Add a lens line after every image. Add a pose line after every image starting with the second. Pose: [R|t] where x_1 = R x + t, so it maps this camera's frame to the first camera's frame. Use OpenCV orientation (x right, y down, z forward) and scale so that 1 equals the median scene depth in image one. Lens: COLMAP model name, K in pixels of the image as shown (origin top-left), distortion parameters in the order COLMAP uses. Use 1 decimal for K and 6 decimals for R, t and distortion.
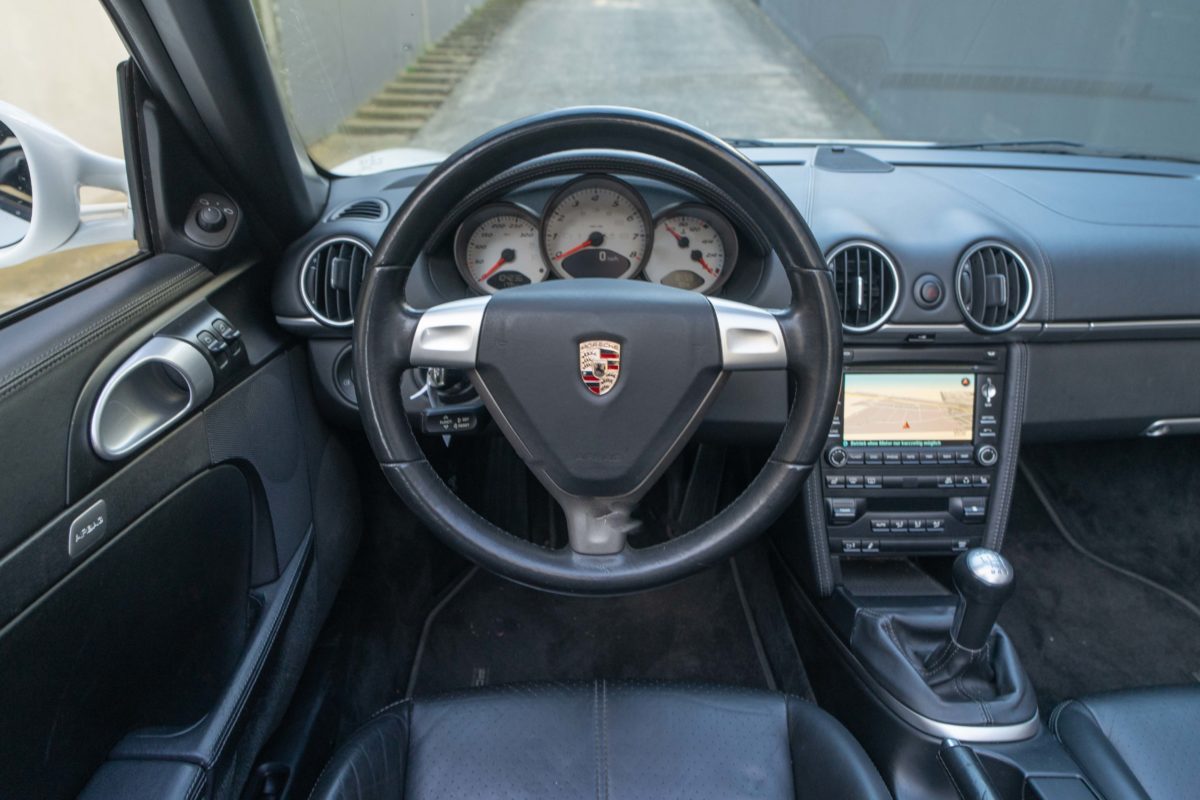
lens RADIAL K [[797.3, 0, 605.5], [0, 797.3, 397.5], [0, 0, 1]] dist [0.024555, 0.004229]
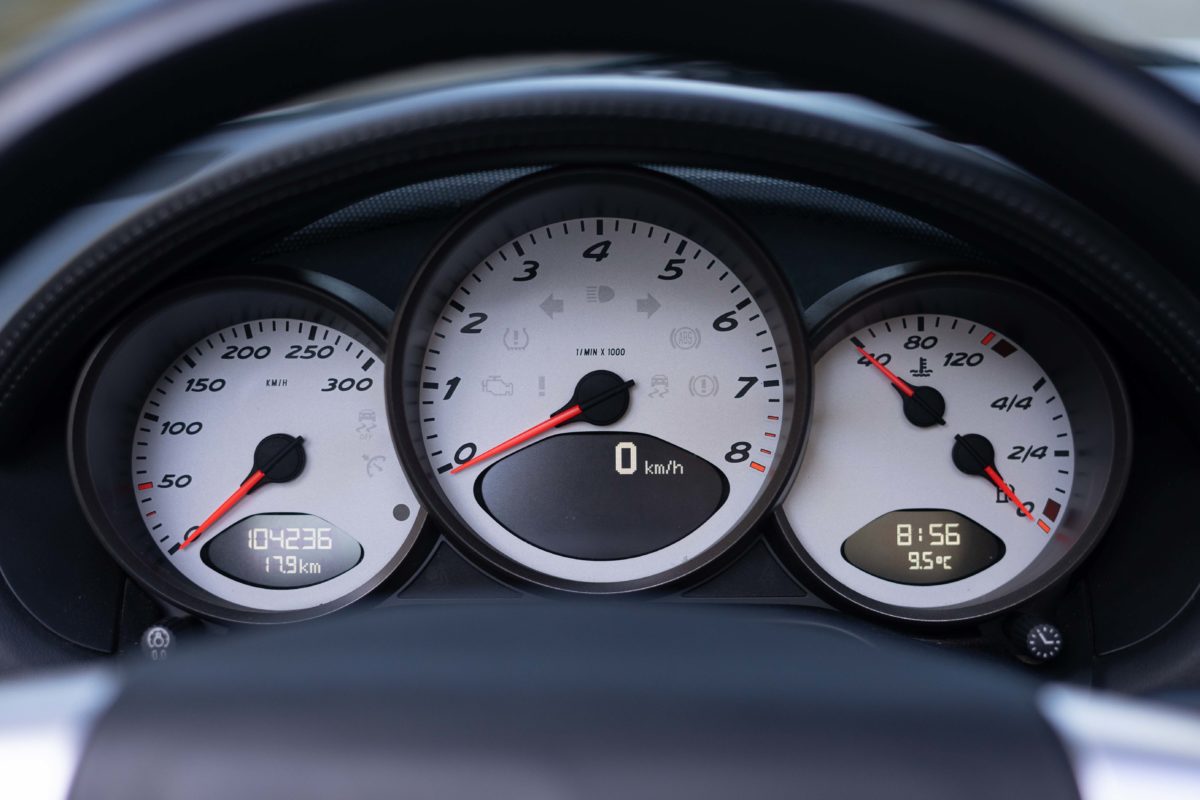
lens RADIAL K [[2405.1, 0, 599.8], [0, 2405.1, 399.7], [0, 0, 1]] dist [0.023776, 0.000000]
pose [[0.999904, -0.007173, -0.011890, -0.002591], [0.004722, 0.980873, -0.194592, -0.037881], [0.013058, 0.194517, 0.980812, 0.194610]]
